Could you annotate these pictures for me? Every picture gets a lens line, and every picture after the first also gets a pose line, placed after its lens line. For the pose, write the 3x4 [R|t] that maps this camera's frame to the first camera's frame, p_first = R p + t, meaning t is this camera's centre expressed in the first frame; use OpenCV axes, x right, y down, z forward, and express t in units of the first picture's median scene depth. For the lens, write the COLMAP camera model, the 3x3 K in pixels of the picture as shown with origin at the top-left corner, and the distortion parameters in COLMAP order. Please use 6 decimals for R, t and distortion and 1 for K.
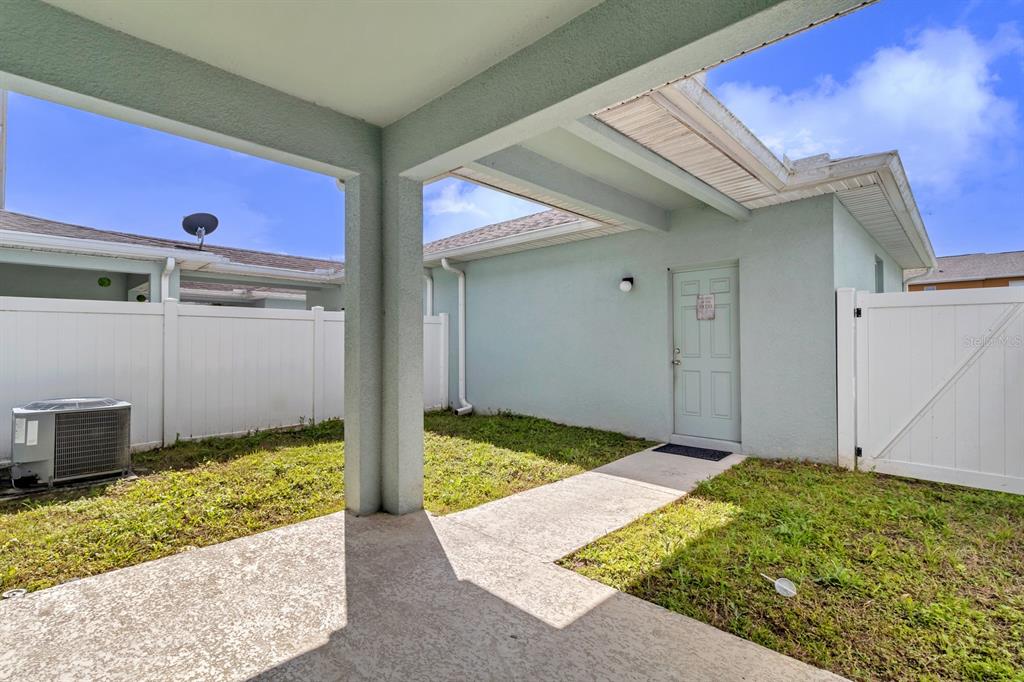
lens RADIAL K [[487.2, 0, 516.1], [0, 487.2, 342.6], [0, 0, 1]] dist [-0.004161, -0.000316]
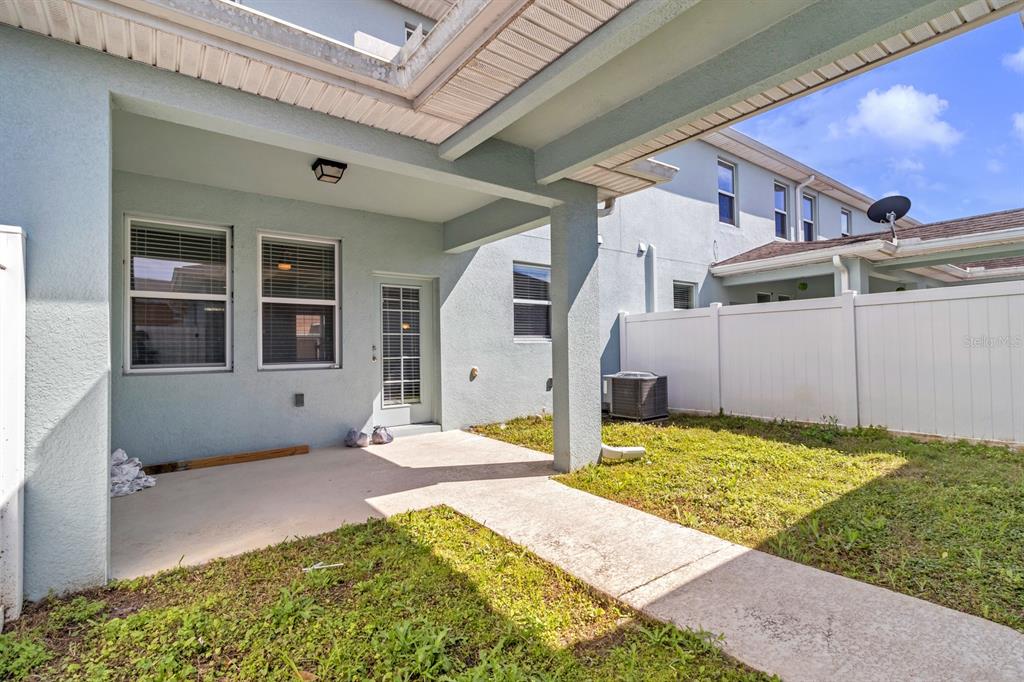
lens RADIAL K [[487.2, 0, 516.1], [0, 487.2, 342.6], [0, 0, 1]] dist [-0.004161, -0.000316]
pose [[-0.183188, -0.002328, -0.983075, 1.004439], [0.021471, 0.999749, -0.006368, 0.018756], [0.982843, -0.022274, -0.183092, 1.081604]]
